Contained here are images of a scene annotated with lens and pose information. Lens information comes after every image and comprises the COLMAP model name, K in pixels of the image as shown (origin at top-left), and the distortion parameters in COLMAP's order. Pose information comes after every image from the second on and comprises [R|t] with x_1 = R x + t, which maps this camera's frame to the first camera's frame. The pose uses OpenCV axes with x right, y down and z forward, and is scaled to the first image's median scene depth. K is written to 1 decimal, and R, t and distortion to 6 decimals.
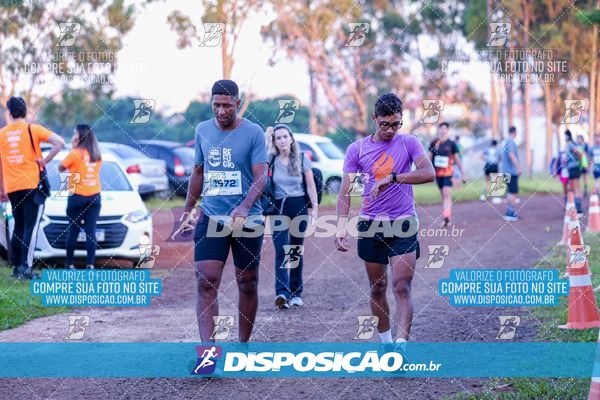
lens RADIAL K [[1739.1, 0, 300.0], [0, 1739.1, 200.0], [0, 0, 1]] dist [0.462718, -1.197536]
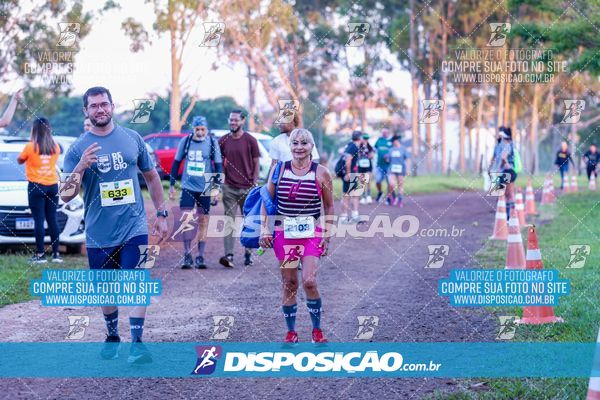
lens RADIAL K [[1559.5, 0, 300.0], [0, 1559.5, 200.0], [0, 0, 1]] dist [0.133870, 0.350282]
pose [[0.998989, 0.017051, 0.041598, -0.002335], [-0.017271, 0.999839, 0.004952, -0.000257], [-0.041507, -0.005665, 0.999122, 0.009576]]
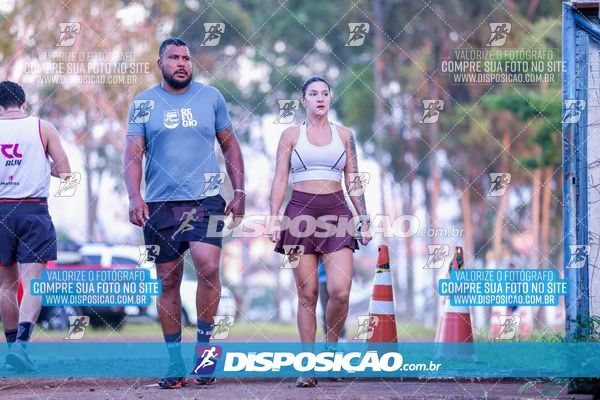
lens RADIAL K [[3170.9, 0, 300.0], [0, 3170.9, 200.0], [0, 0, 1]] dist [3.284172, 1.560835]
pose [[0.996350, 0.018789, 0.083274, -0.017601], [-0.013215, 0.997666, -0.066987, 0.014510], [-0.084339, 0.065642, 0.994273, -0.160004]]
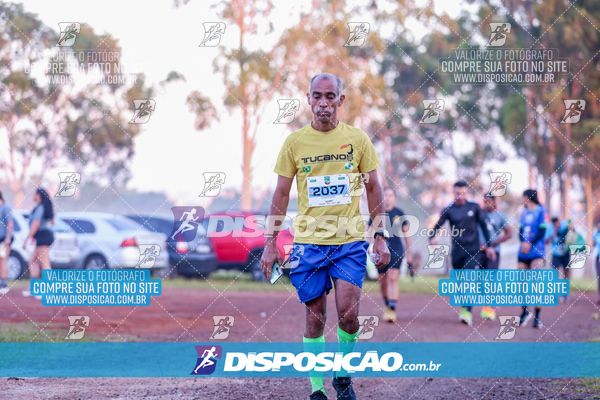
lens RADIAL K [[1791.8, 0, 300.0], [0, 1791.8, 200.0], [0, 0, 1]] dist [0.439904, -1.734107]
pose [[0.999406, 0.030124, -0.016736, 0.002445], [-0.031067, 0.997757, -0.059301, 0.004701], [0.014912, 0.059785, 0.998100, 0.030226]]
